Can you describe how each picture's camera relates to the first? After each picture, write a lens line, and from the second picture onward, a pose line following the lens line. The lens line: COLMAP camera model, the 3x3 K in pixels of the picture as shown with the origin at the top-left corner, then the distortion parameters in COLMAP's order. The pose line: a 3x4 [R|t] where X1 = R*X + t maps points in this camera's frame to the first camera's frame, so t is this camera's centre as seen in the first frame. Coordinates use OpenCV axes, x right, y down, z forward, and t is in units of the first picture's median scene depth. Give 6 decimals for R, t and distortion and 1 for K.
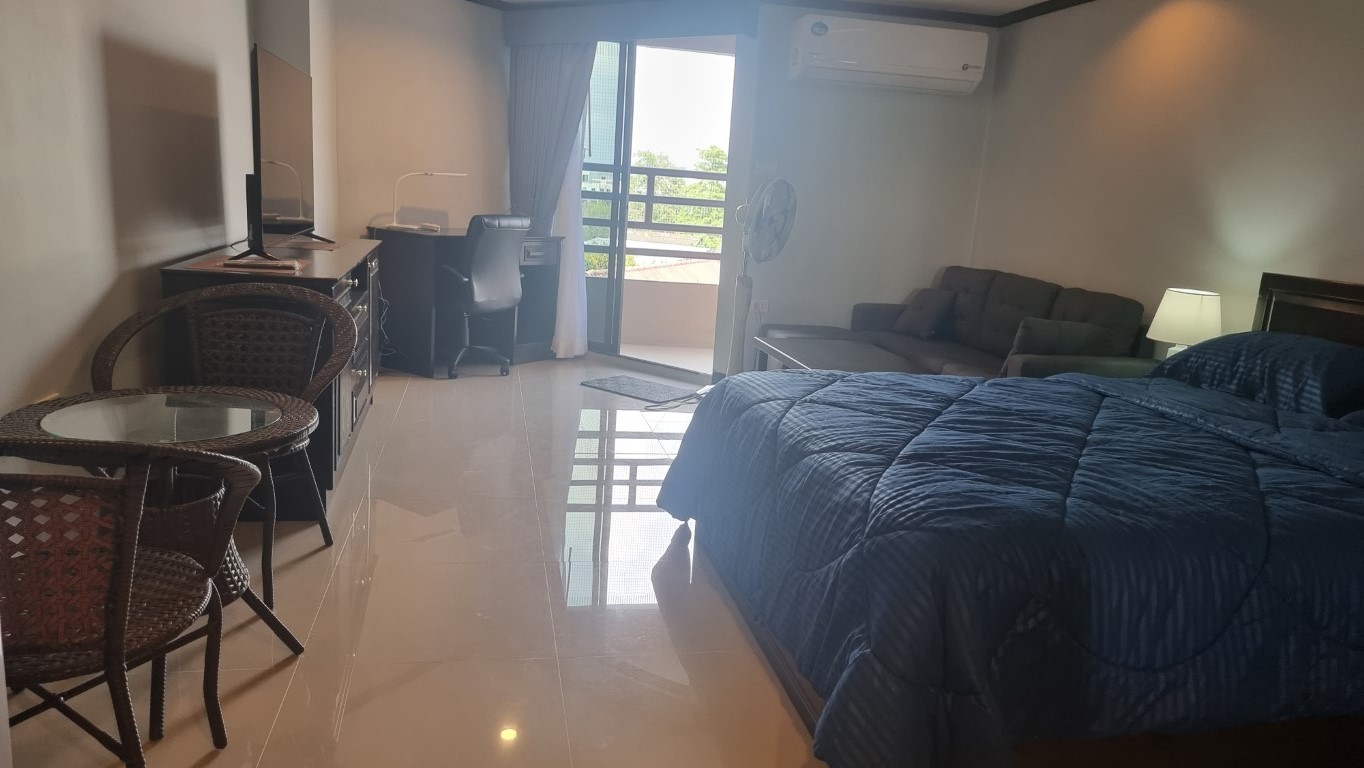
lens RADIAL K [[952.4, 0, 689.5], [0, 952.4, 378.6], [0, 0, 1]] dist [0.074314, -0.061693]
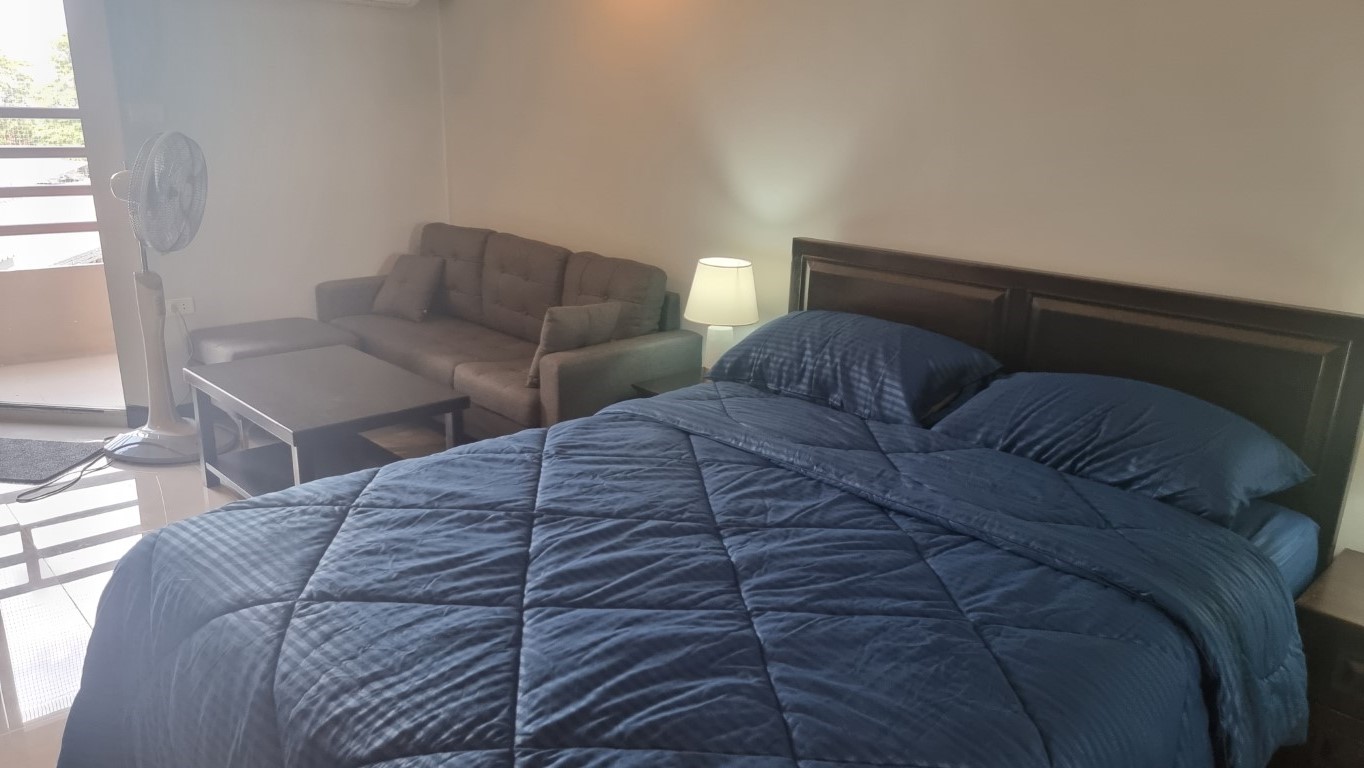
lens RADIAL K [[946.8, 0, 672.8], [0, 946.8, 385.4], [0, 0, 1]] dist [0.073038, -0.058012]
pose [[0.849713, -0.192068, 0.491018, 0.037664], [0.133680, 0.979338, 0.151745, -0.134403], [-0.510018, -0.063300, 0.857832, 0.313451]]
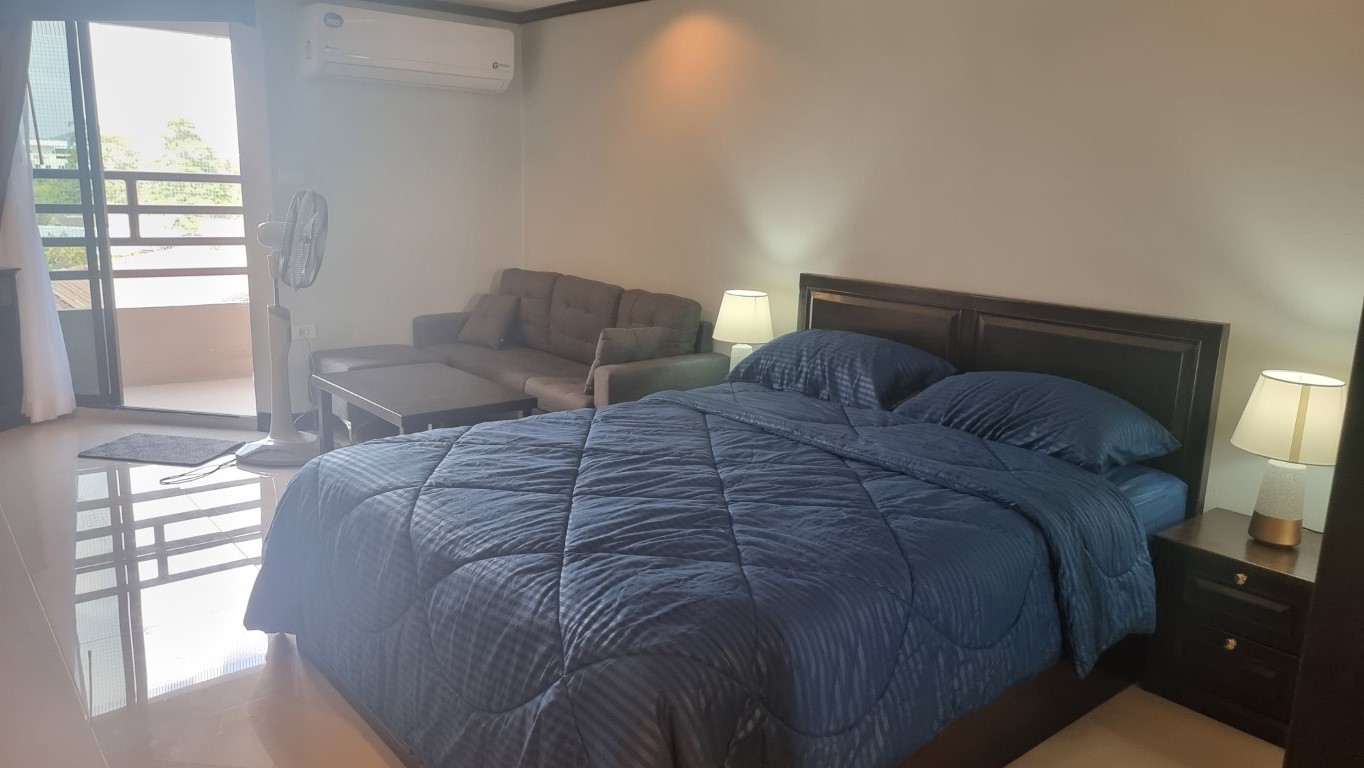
lens RADIAL K [[950.1, 0, 679.0], [0, 950.1, 373.0], [0, 0, 1]] dist [0.071706, -0.058264]
pose [[0.881180, -0.135202, 0.453037, -0.049673], [0.121665, 0.990813, 0.059048, -0.083776], [-0.456858, 0.003087, 0.889534, 0.094097]]
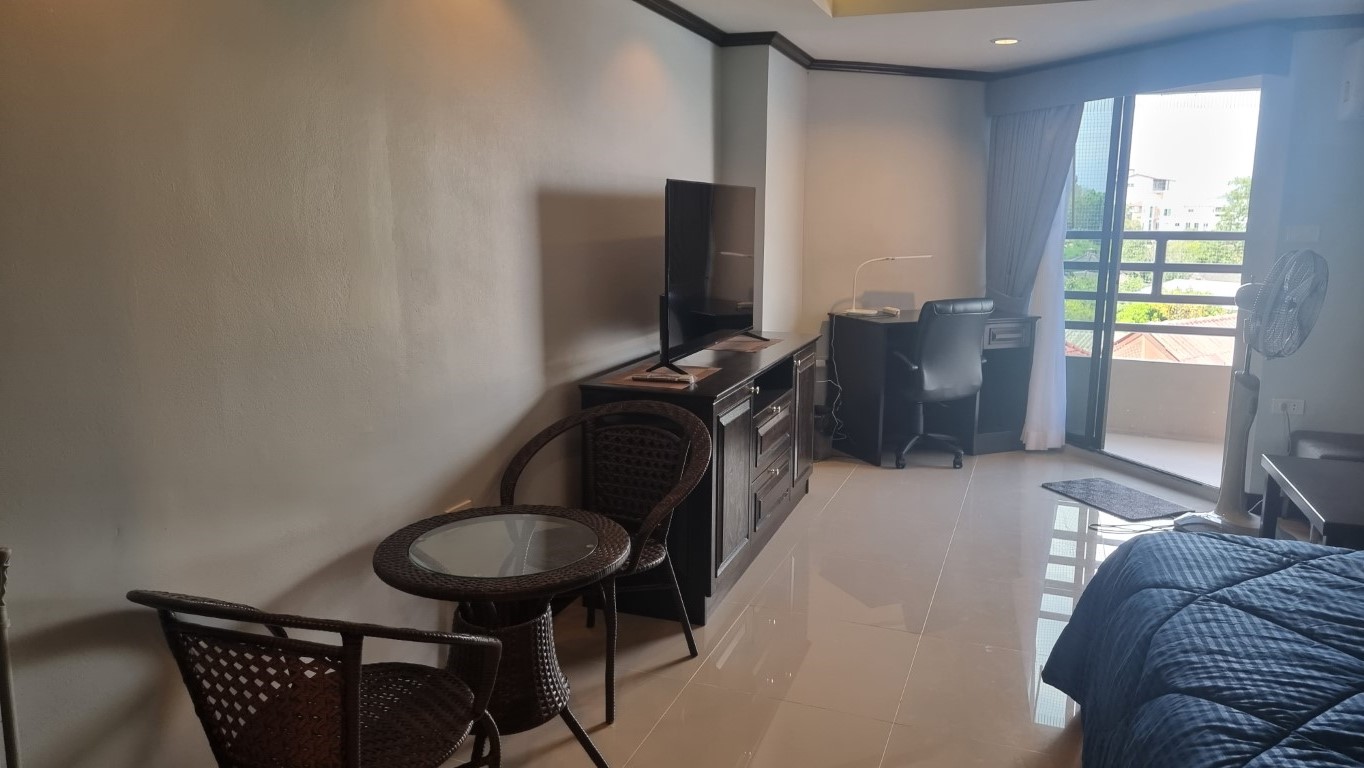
lens RADIAL K [[950.1, 0, 679.0], [0, 950.1, 373.0], [0, 0, 1]] dist [0.071706, -0.058264]
pose [[0.839193, 0.026146, -0.543205, 0.143882], [-0.054356, 0.997874, -0.035943, -0.082444], [0.541110, 0.059690, 0.838831, 0.107378]]
